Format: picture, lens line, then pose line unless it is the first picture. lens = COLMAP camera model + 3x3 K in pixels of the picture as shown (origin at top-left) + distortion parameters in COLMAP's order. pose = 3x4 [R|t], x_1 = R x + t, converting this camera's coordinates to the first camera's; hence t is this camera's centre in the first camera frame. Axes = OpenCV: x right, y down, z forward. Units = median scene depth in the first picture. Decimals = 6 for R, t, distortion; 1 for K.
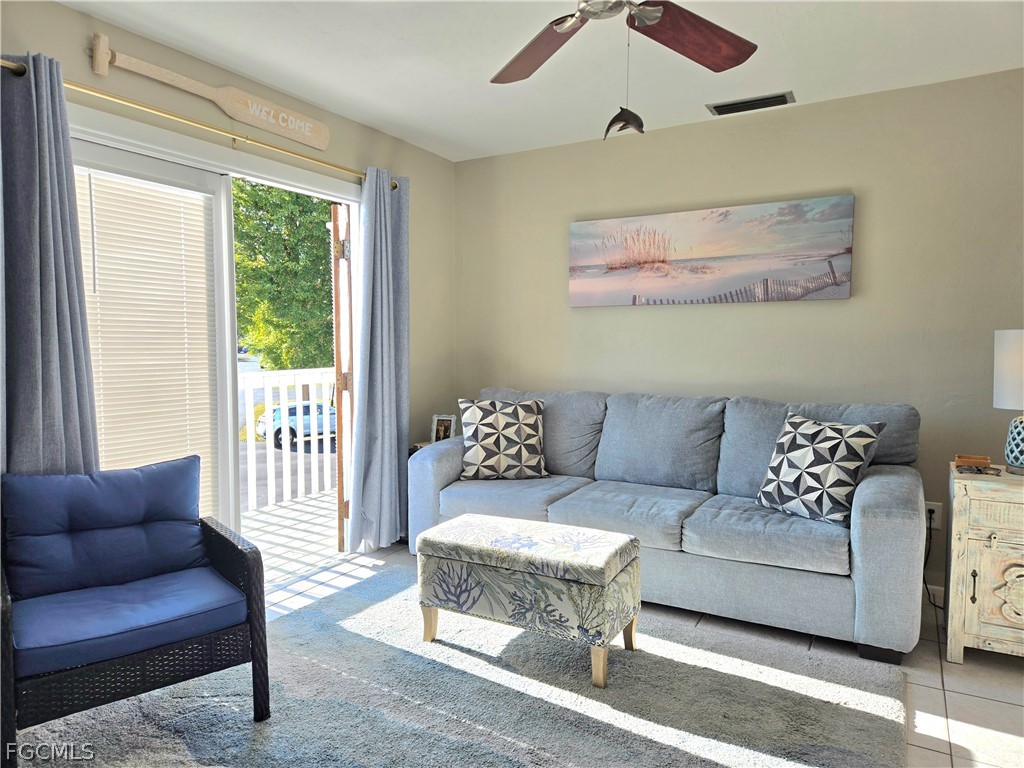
lens RADIAL K [[687.5, 0, 498.4], [0, 687.5, 386.3], [0, 0, 1]] dist [0.065612, -0.044815]
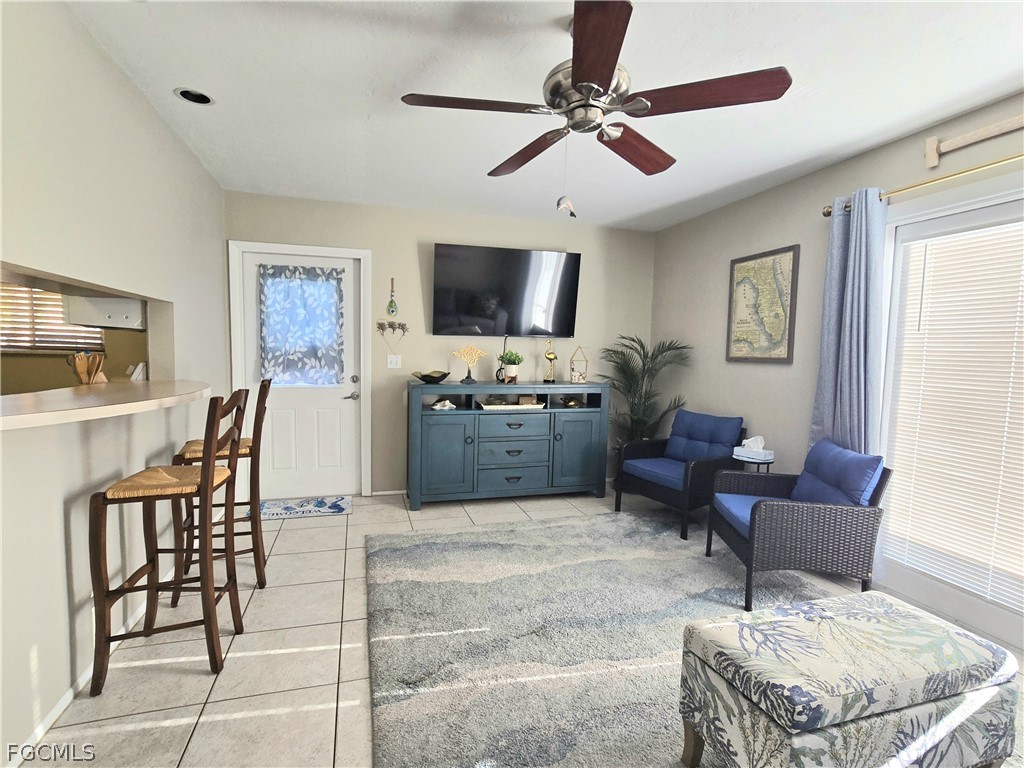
lens RADIAL K [[503.6, 0, 509.8], [0, 503.6, 390.2], [0, 0, 1]] dist [-0.009630, 0.006093]
pose [[-0.682399, 0.039318, -0.729921, 0.515574], [-0.075601, 0.989401, 0.123974, -0.062150], [0.727060, 0.139782, -0.672194, 0.835339]]
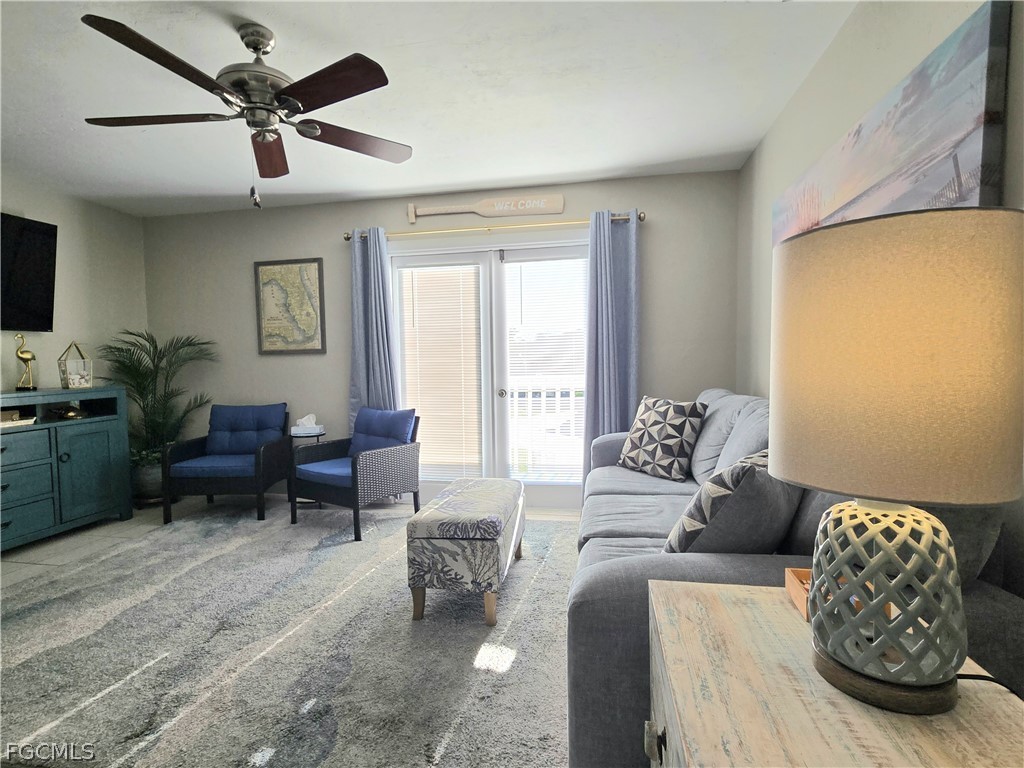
lens RADIAL K [[503.6, 0, 506.6], [0, 503.6, 388.0], [0, 0, 1]] dist [-0.009630, 0.006093]
pose [[0.333376, 0.044202, -0.941757, 0.715121], [-0.048926, 0.998366, 0.029540, -0.008466], [0.941523, 0.036228, 0.334994, 0.585202]]
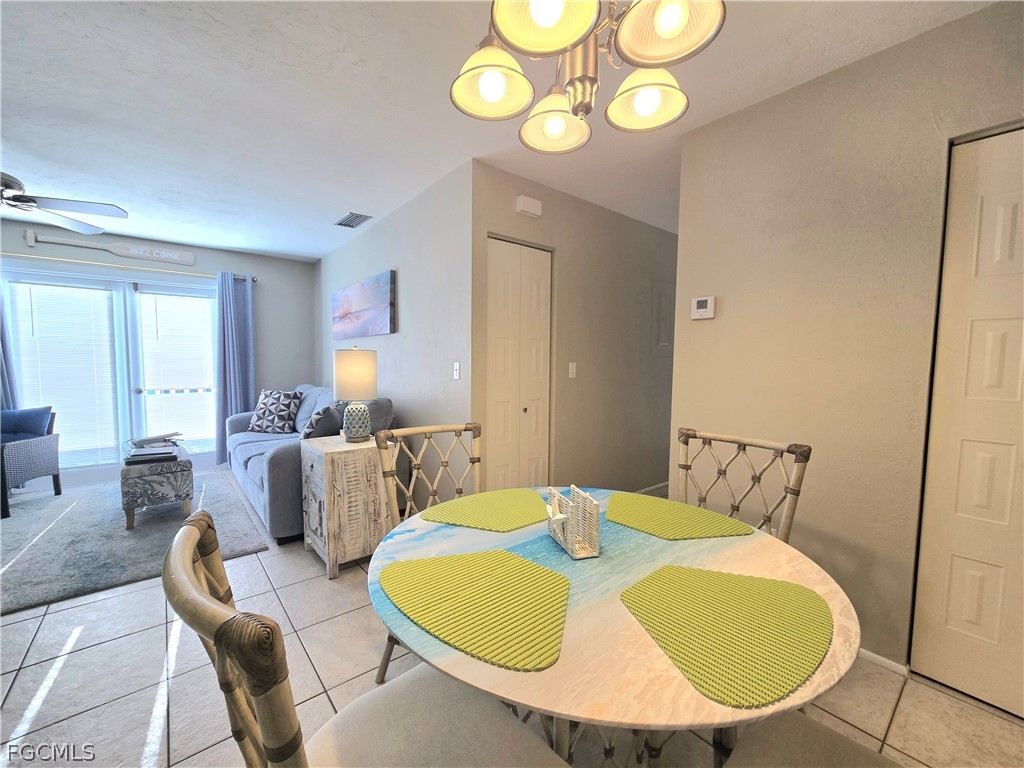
lens RADIAL K [[419.2, 0, 505.6], [0, 419.2, 390.4], [0, 0, 1]] dist [-0.003334, 0.001635]
pose [[0.936769, 0.030599, -0.348607, 1.096264], [-0.031706, 0.999494, 0.002532, -0.003386], [0.348509, 0.008681, 0.937265, 0.172327]]
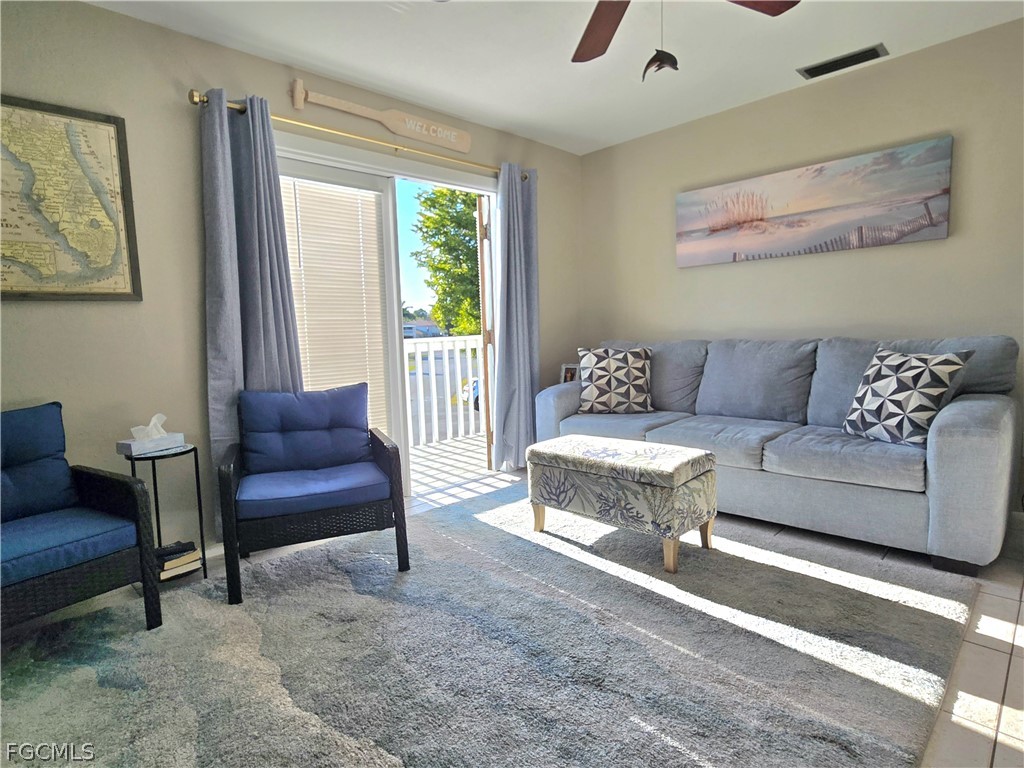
lens RADIAL K [[555.5, 0, 503.4], [0, 555.5, 388.6], [0, 0, 1]] dist [-0.002653, -0.002362]
pose [[0.963093, -0.004244, -0.269134, 0.088462], [0.015569, 0.999080, 0.039957, 0.054445], [0.268717, -0.042672, 0.962274, 0.021261]]
